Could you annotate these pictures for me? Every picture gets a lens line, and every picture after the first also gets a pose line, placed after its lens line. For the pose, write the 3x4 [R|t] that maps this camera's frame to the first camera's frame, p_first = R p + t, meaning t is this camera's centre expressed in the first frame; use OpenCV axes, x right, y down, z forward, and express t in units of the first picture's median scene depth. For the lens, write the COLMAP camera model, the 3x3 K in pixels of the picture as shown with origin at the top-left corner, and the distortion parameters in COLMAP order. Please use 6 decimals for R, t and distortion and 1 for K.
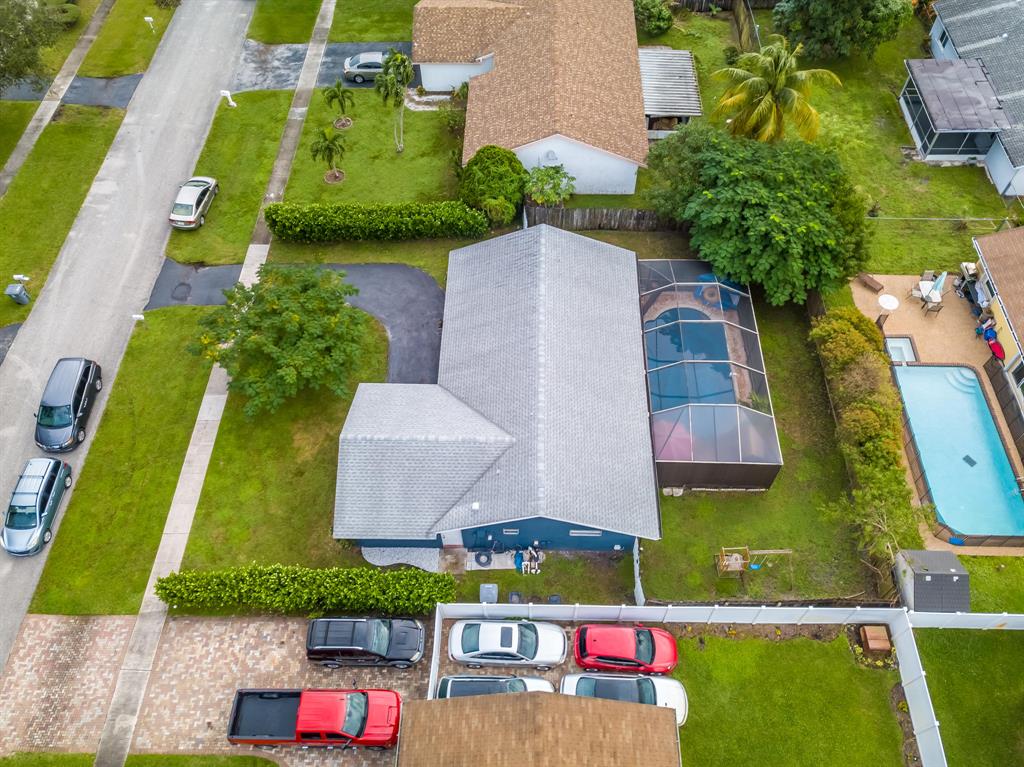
lens RADIAL K [[792.0, 0, 520.0], [0, 792.0, 384.5], [0, 0, 1]] dist [0.006626, 0.002902]
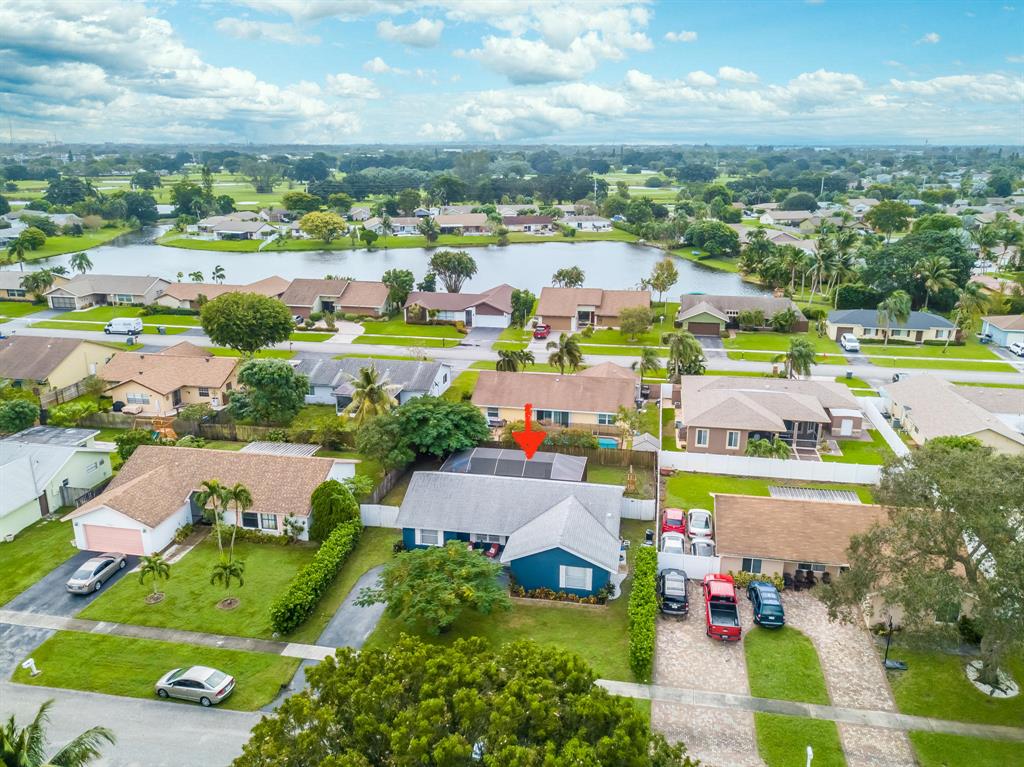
lens RADIAL K [[792.0, 0, 520.0], [0, 792.0, 384.5], [0, 0, 1]] dist [0.006626, 0.002902]
pose [[0.158577, -0.279247, 0.947035, -1.440287], [0.811312, 0.583491, 0.036200, -0.205898], [-0.562695, 0.762600, 0.319085, 0.289280]]
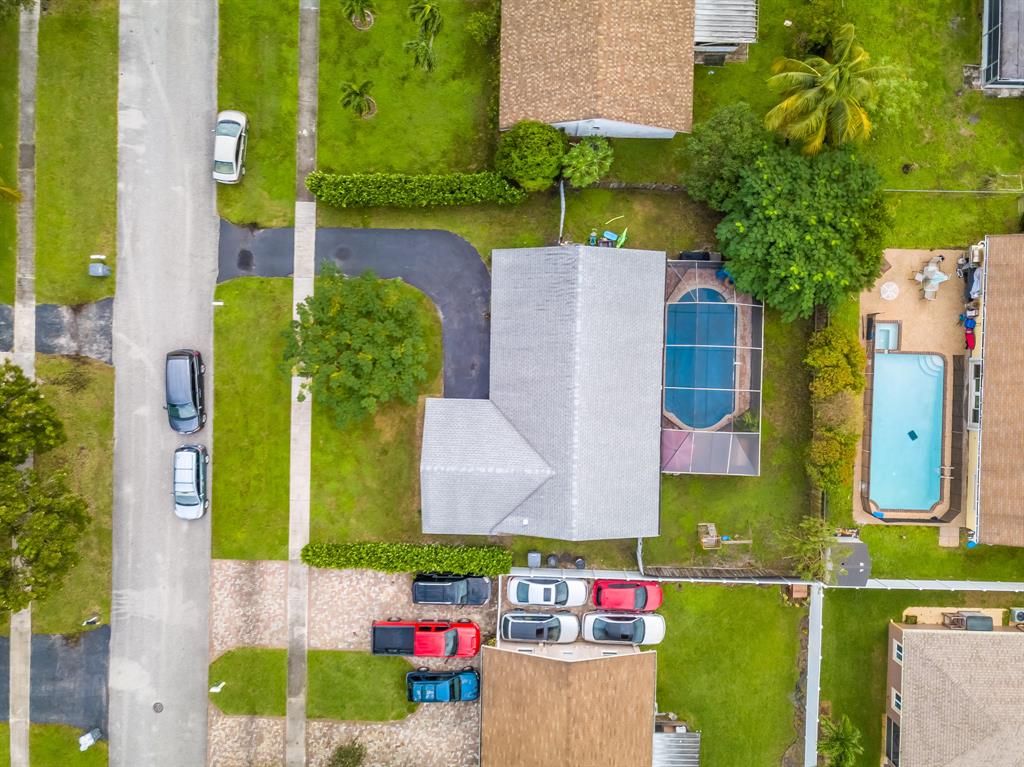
lens RADIAL K [[792.0, 0, 520.0], [0, 792.0, 384.5], [0, 0, 1]] dist [0.006626, 0.002902]
pose [[0.999964, 0.001978, -0.008191, -0.047592], [0.003153, 0.813643, 0.581357, -0.723849], [0.007814, -0.581362, 0.813608, 0.021861]]
